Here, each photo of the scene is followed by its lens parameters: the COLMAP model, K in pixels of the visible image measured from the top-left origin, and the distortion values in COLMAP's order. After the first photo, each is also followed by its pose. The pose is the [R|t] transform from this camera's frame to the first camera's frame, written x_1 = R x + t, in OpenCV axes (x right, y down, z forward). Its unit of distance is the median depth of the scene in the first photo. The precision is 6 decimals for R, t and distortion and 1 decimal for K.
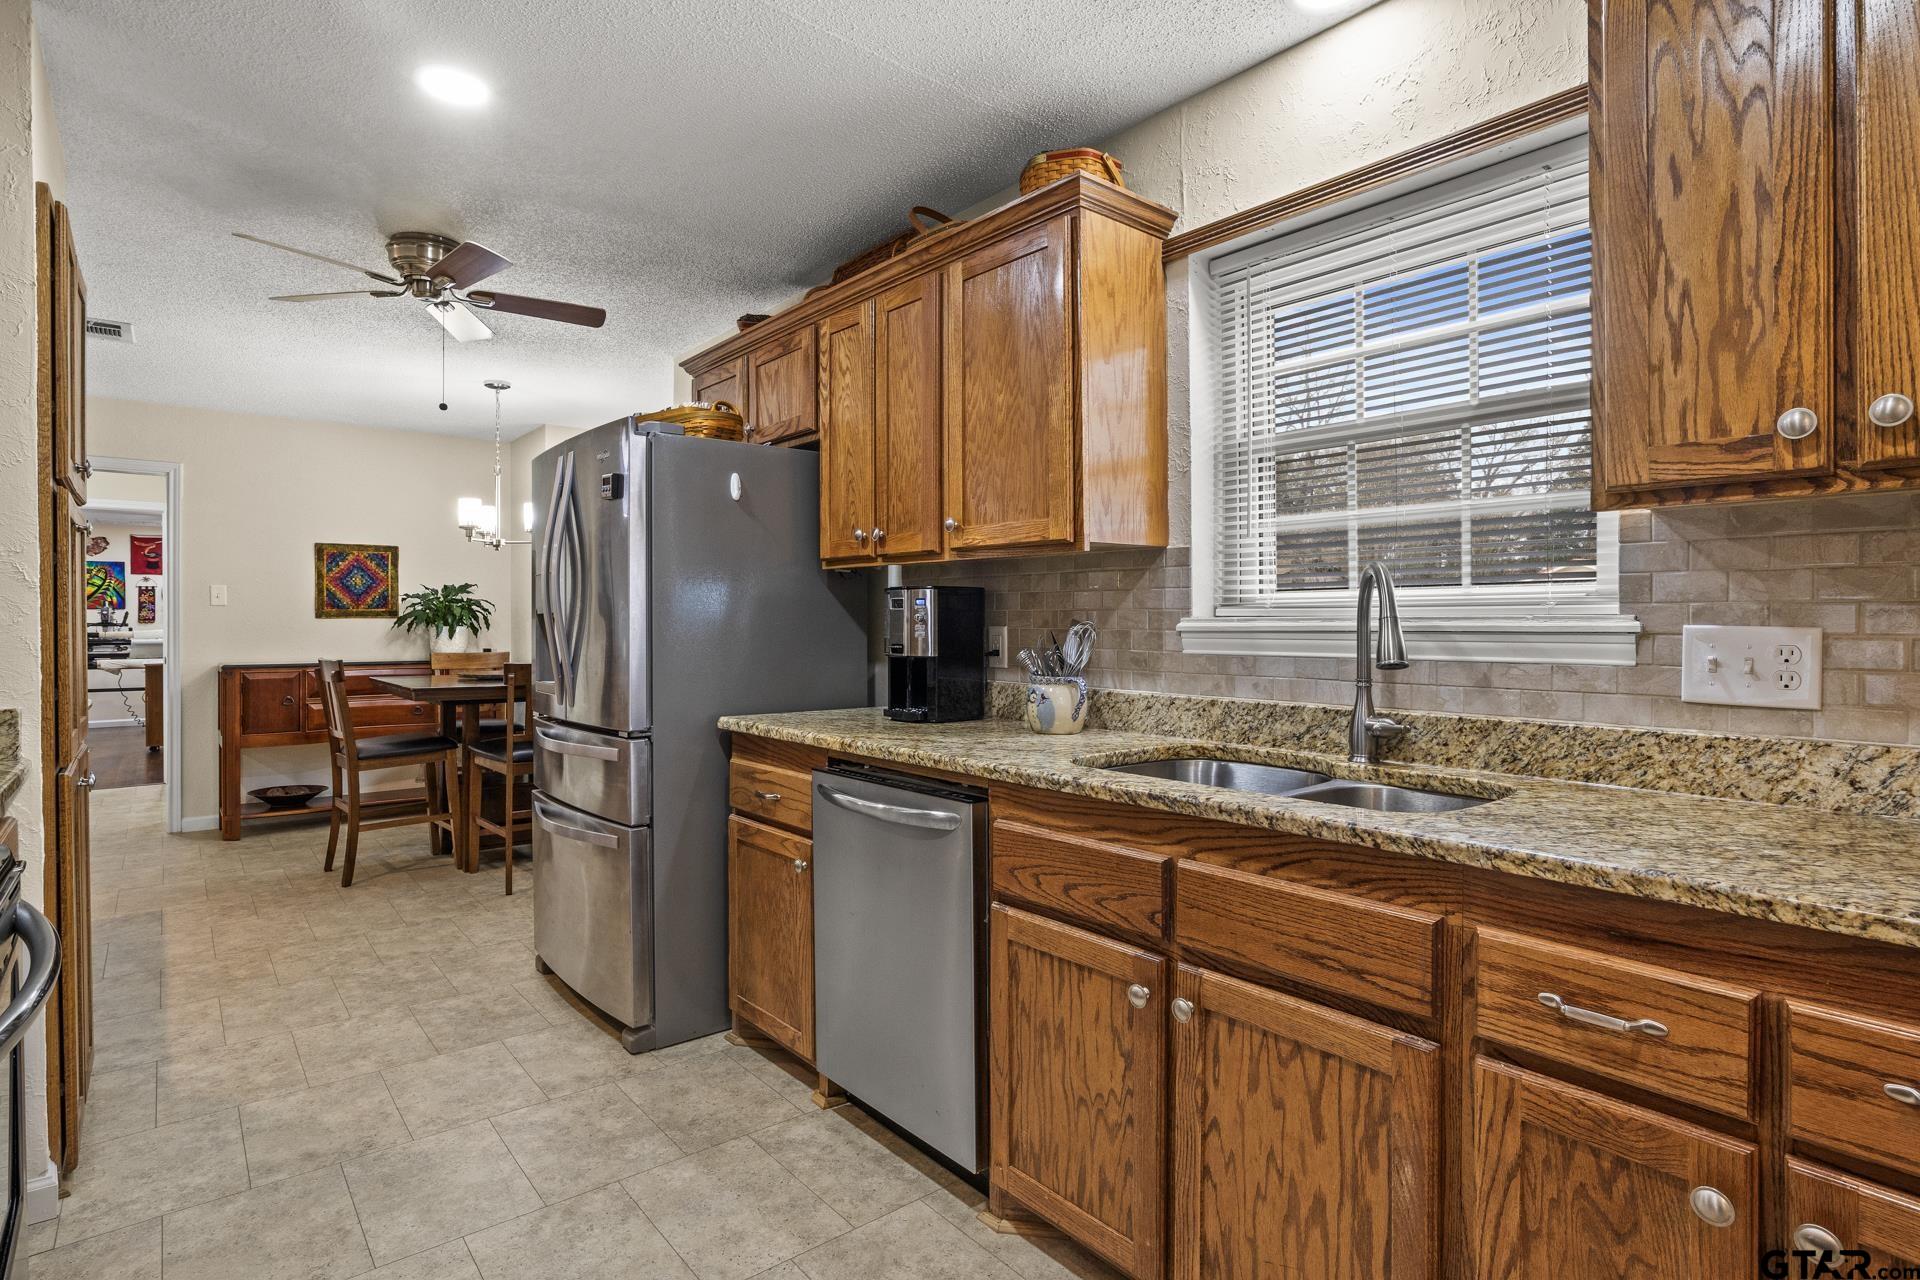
lens RADIAL K [[981.8, 0, 974.5], [0, 981.8, 635.1], [0, 0, 1]] dist [-0.007619, -0.001262]
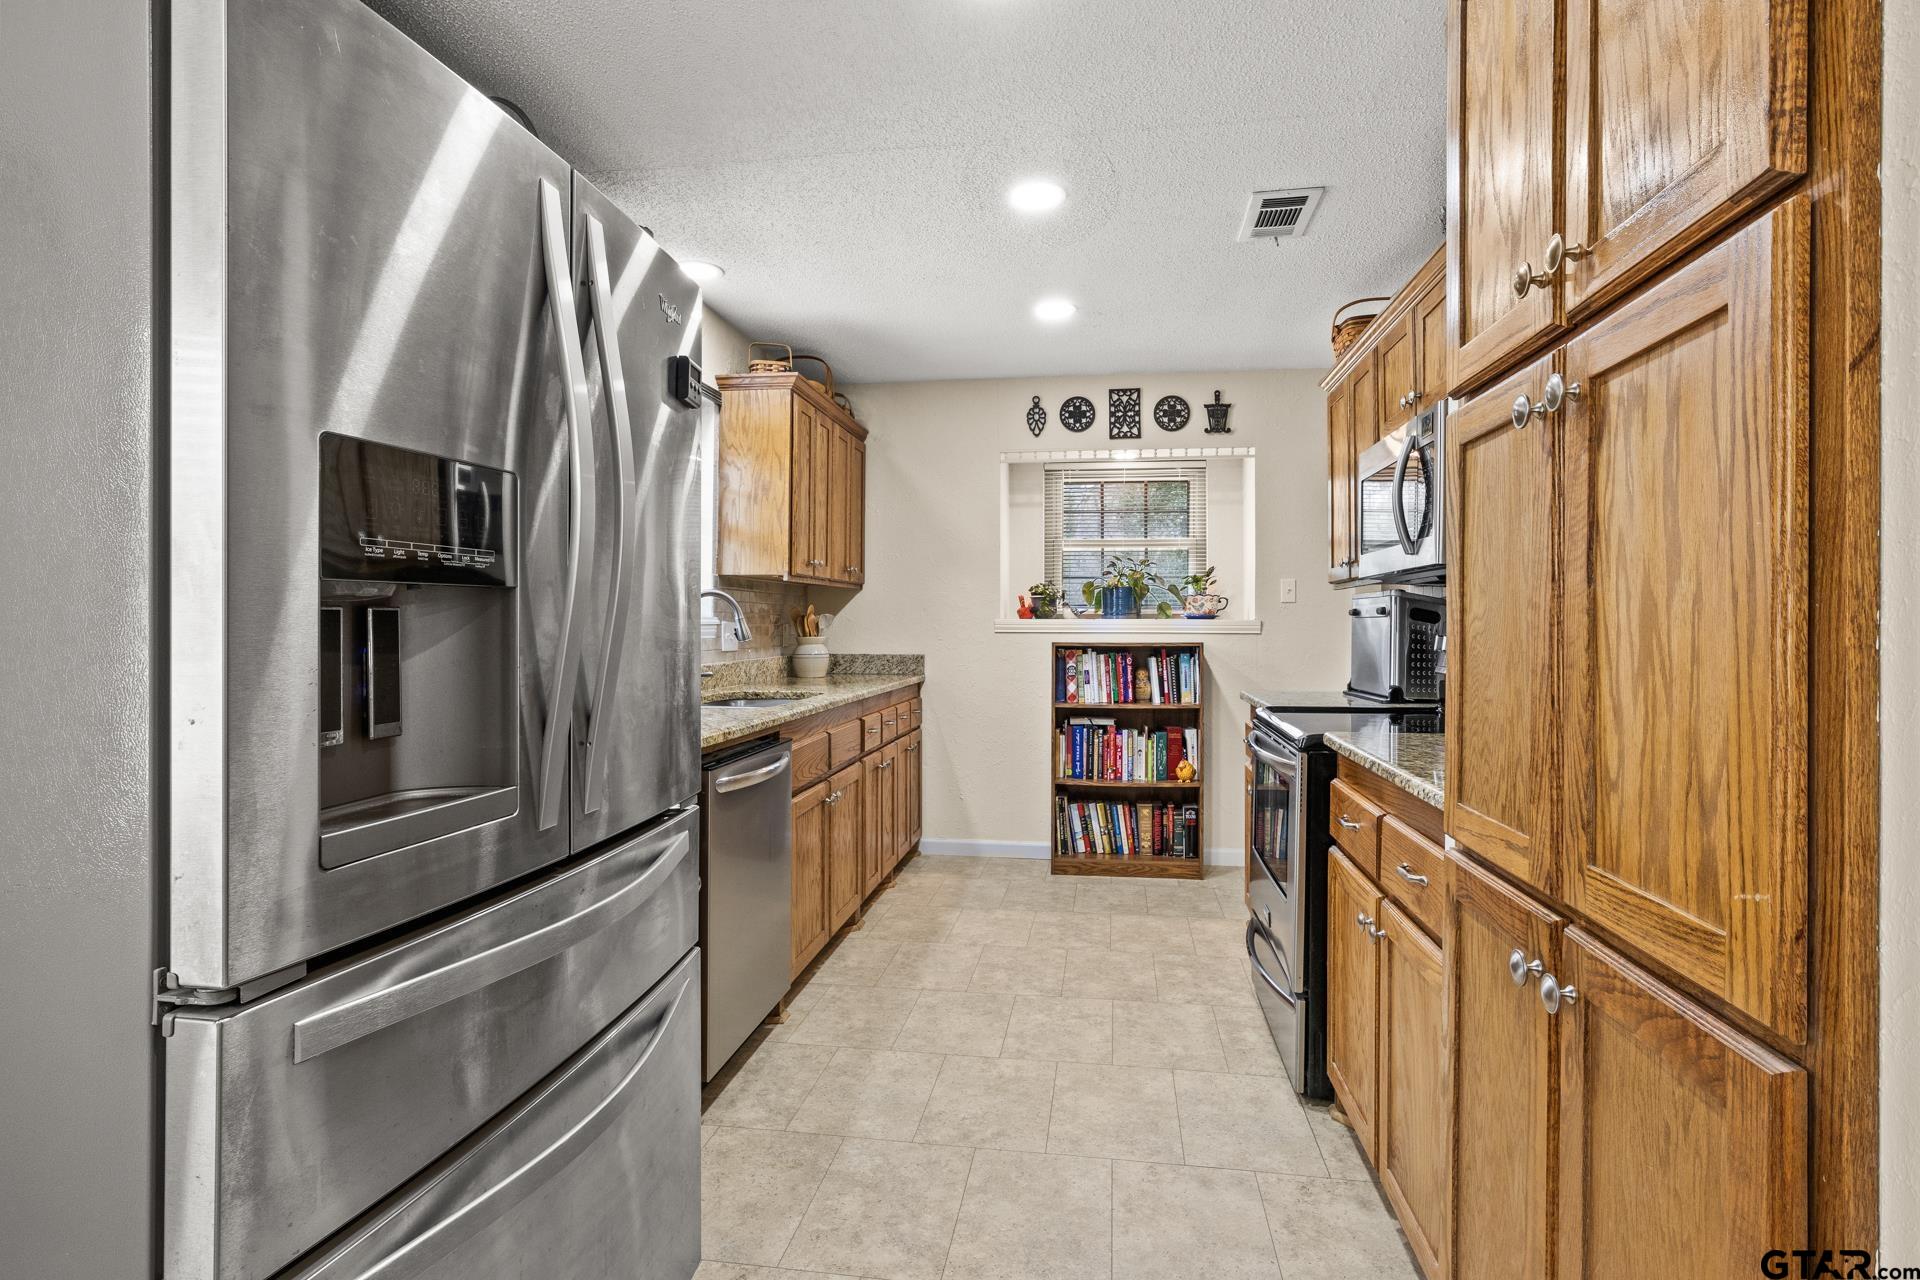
lens RADIAL K [[981.8, 0, 956.8], [0, 981.8, 625.5], [0, 0, 1]] dist [-0.007619, -0.001262]
pose [[-0.659224, -0.003275, 0.751940, -0.896265], [0.005083, 0.999948, 0.008811, -0.009917], [-0.751930, 0.009631, -0.659173, 1.243947]]
